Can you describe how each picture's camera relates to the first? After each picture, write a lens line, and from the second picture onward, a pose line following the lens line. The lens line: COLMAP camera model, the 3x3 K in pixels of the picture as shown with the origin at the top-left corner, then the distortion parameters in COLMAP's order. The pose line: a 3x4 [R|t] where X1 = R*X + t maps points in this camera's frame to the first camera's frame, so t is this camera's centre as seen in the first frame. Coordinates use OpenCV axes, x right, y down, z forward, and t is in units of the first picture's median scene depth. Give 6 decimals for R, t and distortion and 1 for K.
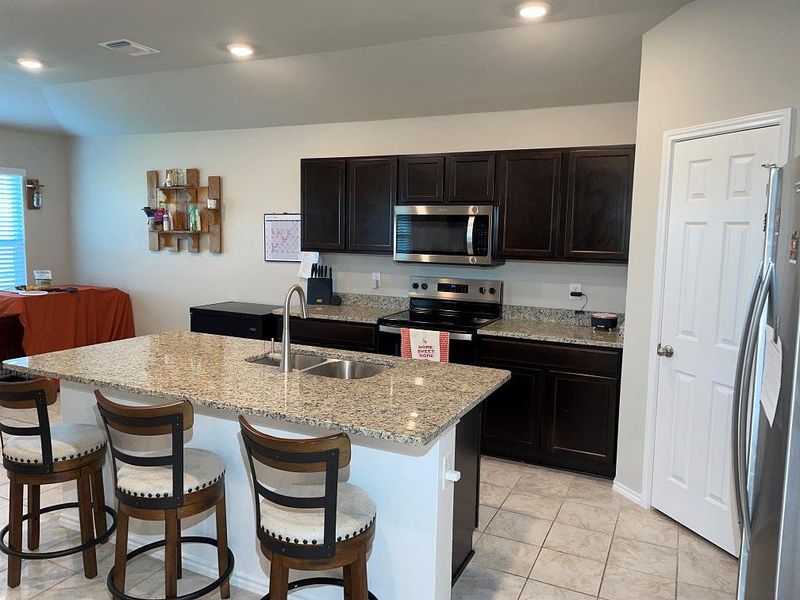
lens RADIAL K [[603.8, 0, 405.7], [0, 603.8, 298.1], [0, 0, 1]] dist [0.012867, -0.045100]
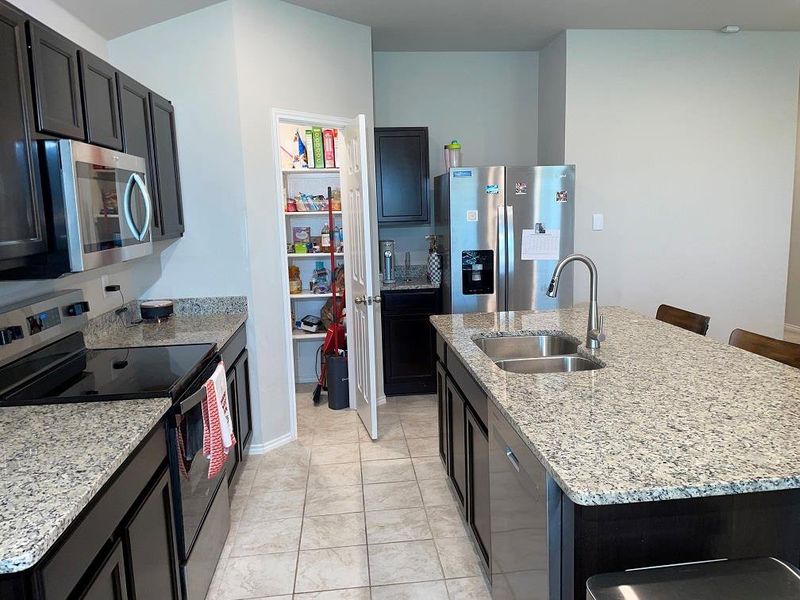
lens RADIAL K [[603.8, 0, 402.4], [0, 603.8, 297.1], [0, 0, 1]] dist [0.012867, -0.045100]
pose [[-0.501401, -0.135043, 0.854611, -0.365426], [0.117437, 0.967981, 0.221858, -0.082468], [-0.857208, 0.211603, -0.469488, 0.733607]]
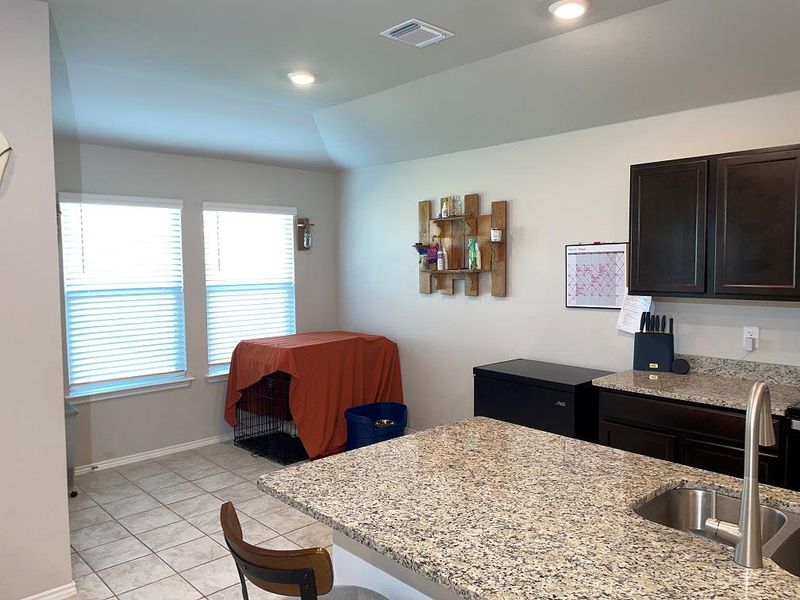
lens RADIAL K [[603.8, 0, 398.9], [0, 603.8, 301.3], [0, 0, 1]] dist [0.012867, -0.045100]
pose [[0.923106, -0.003951, -0.384526, -0.134260], [-0.014661, 0.998859, -0.045458, -0.030960], [0.384267, 0.047600, 0.921994, 0.218605]]
